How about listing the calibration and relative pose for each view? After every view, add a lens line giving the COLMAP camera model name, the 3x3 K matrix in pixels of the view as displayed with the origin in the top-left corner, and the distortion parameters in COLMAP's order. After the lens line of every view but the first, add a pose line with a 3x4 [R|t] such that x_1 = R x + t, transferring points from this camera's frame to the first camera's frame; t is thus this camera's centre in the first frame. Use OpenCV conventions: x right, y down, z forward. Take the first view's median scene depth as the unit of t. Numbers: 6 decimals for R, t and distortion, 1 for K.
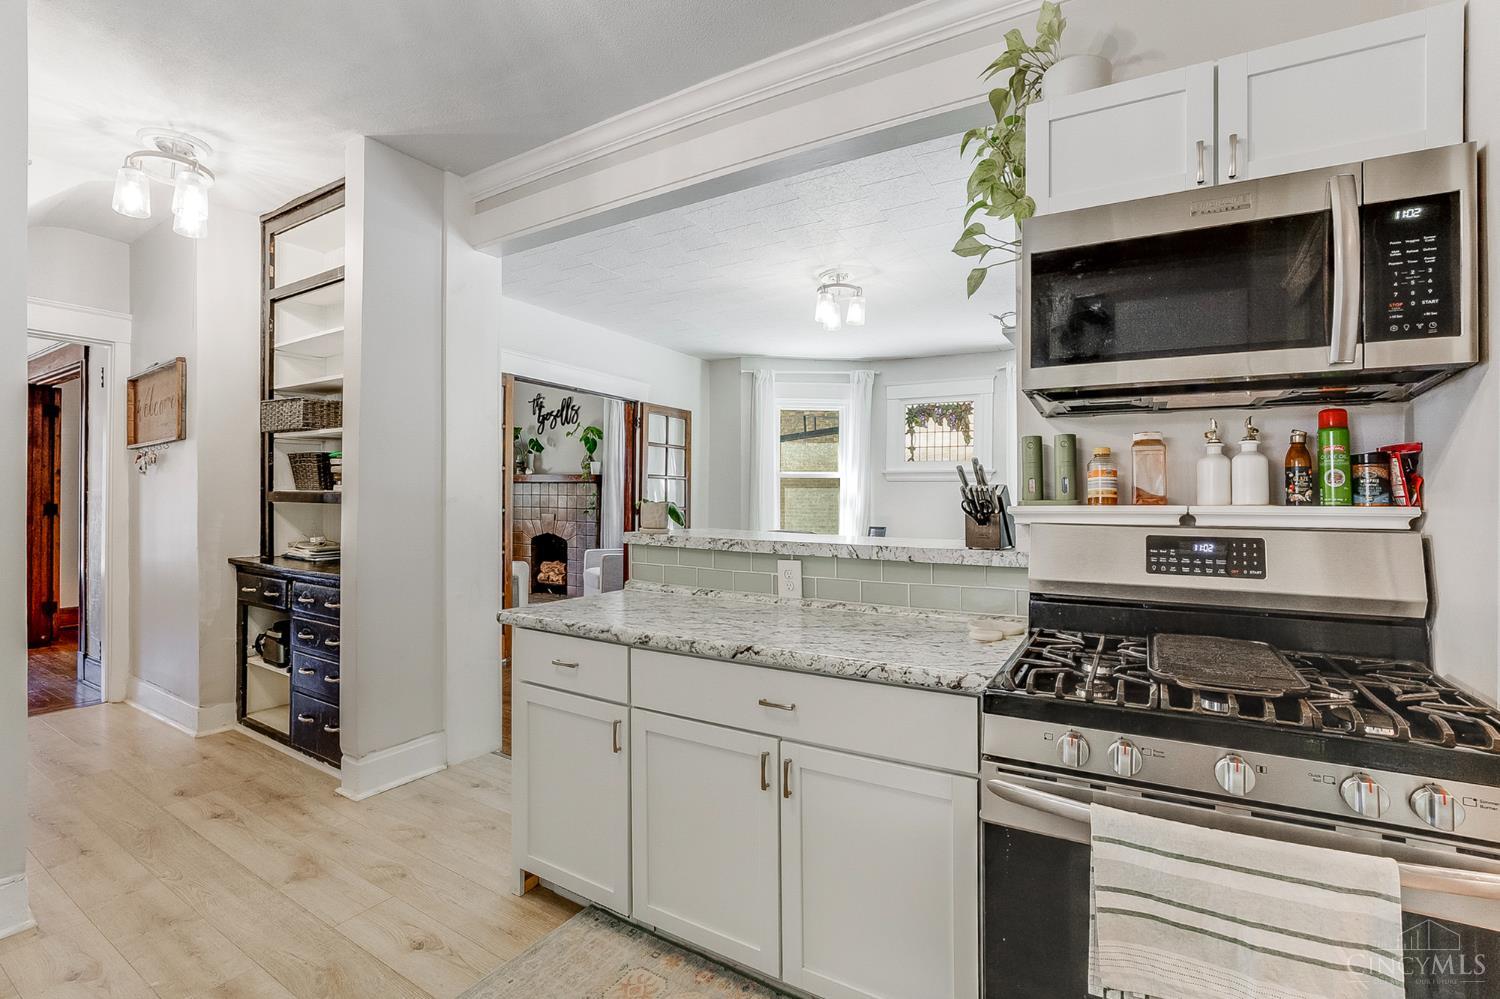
lens RADIAL K [[686.0, 0, 751.4], [0, 686.0, 490.7], [0, 0, 1]] dist [0.000520, 0.000484]
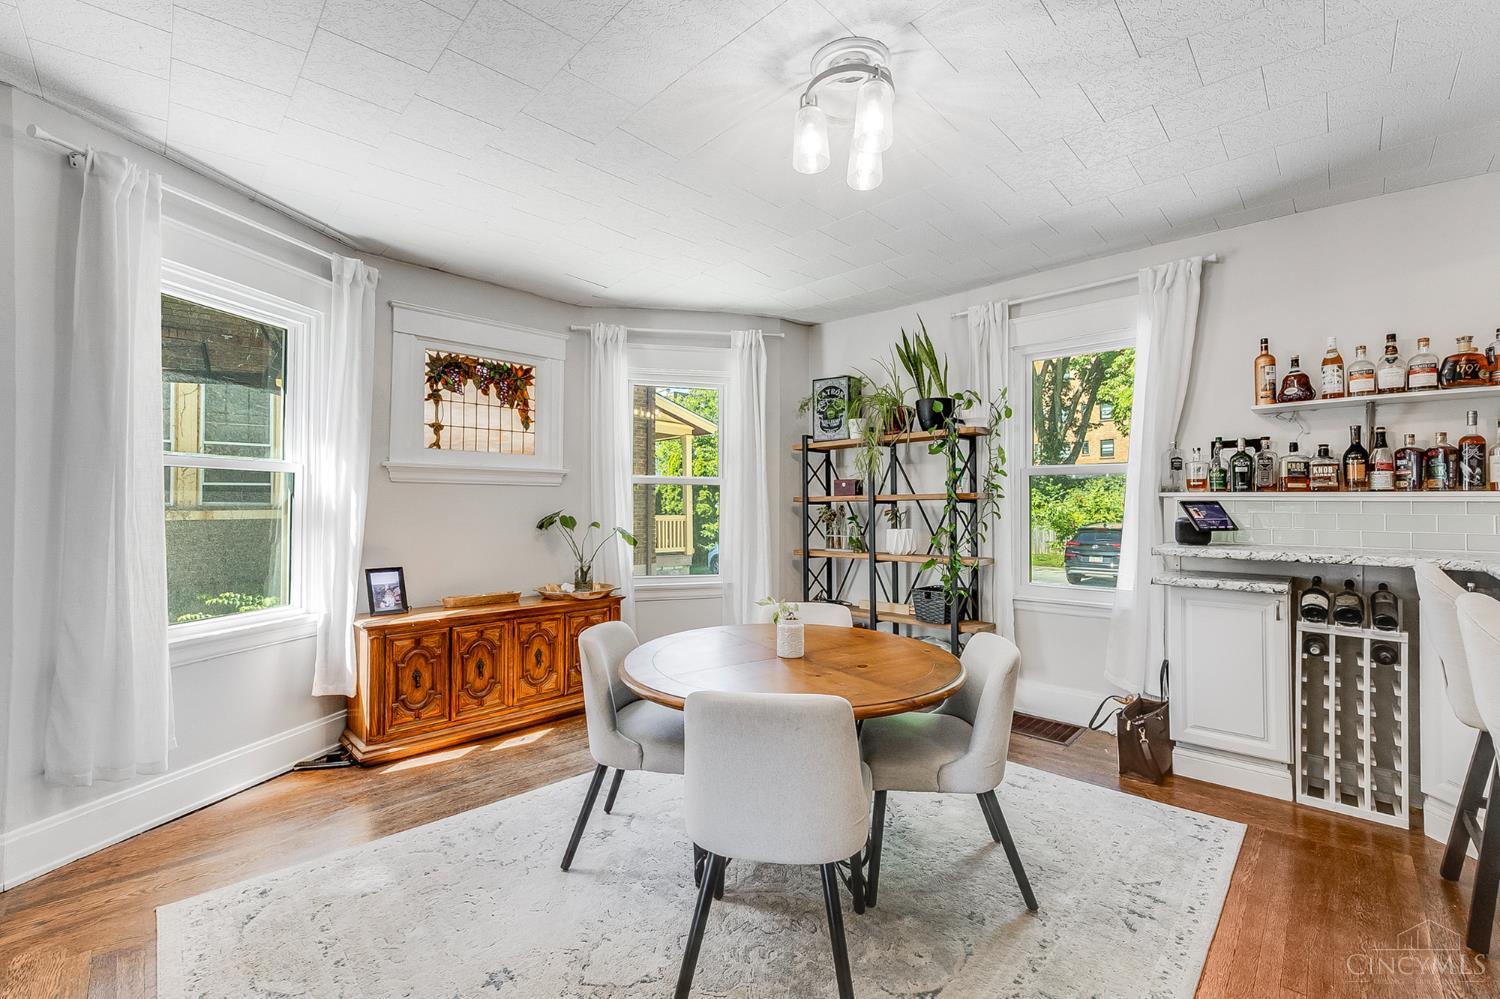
lens RADIAL K [[686.0, 0, 751.4], [0, 686.0, 490.7], [0, 0, 1]] dist [0.000520, 0.000484]
pose [[0.216157, 0.009394, 0.976313, -0.268280], [-0.004307, 0.999953, -0.008668, -0.003854], [-0.976349, -0.002332, 0.216188, 0.609245]]
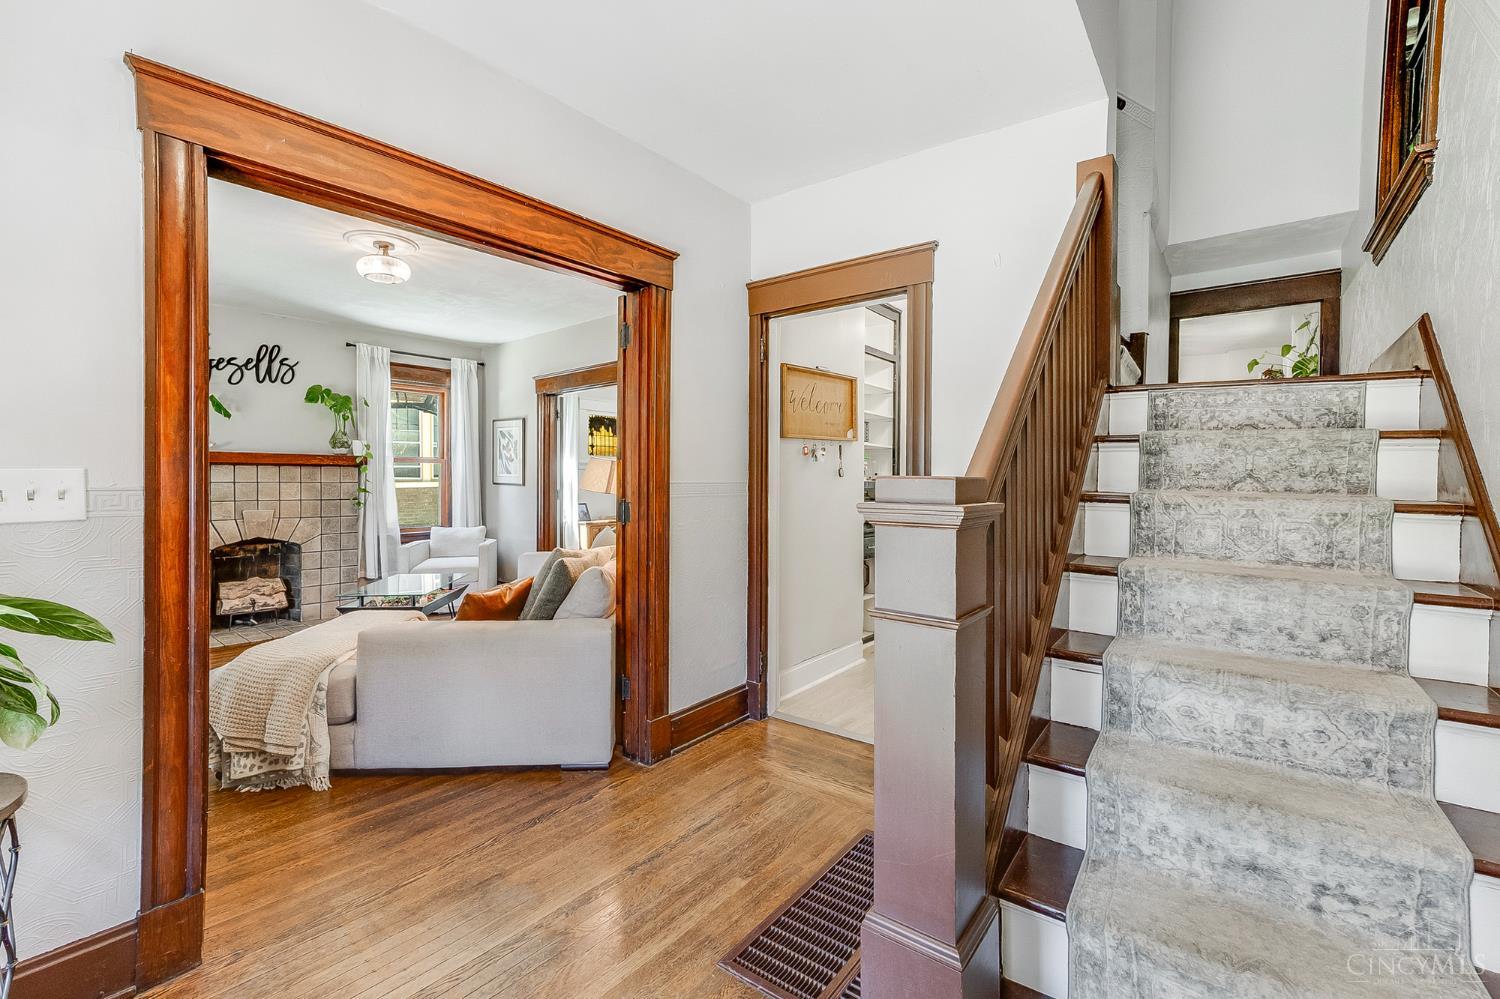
lens RADIAL K [[686.0, 0, 751.4], [0, 686.0, 490.7], [0, 0, 1]] dist [0.000520, 0.000484]
pose [[0.096642, -0.023930, 0.995032, -1.121682], [-0.004491, 0.999690, 0.024478, -0.005929], [-0.995309, -0.006834, 0.096504, 0.532384]]
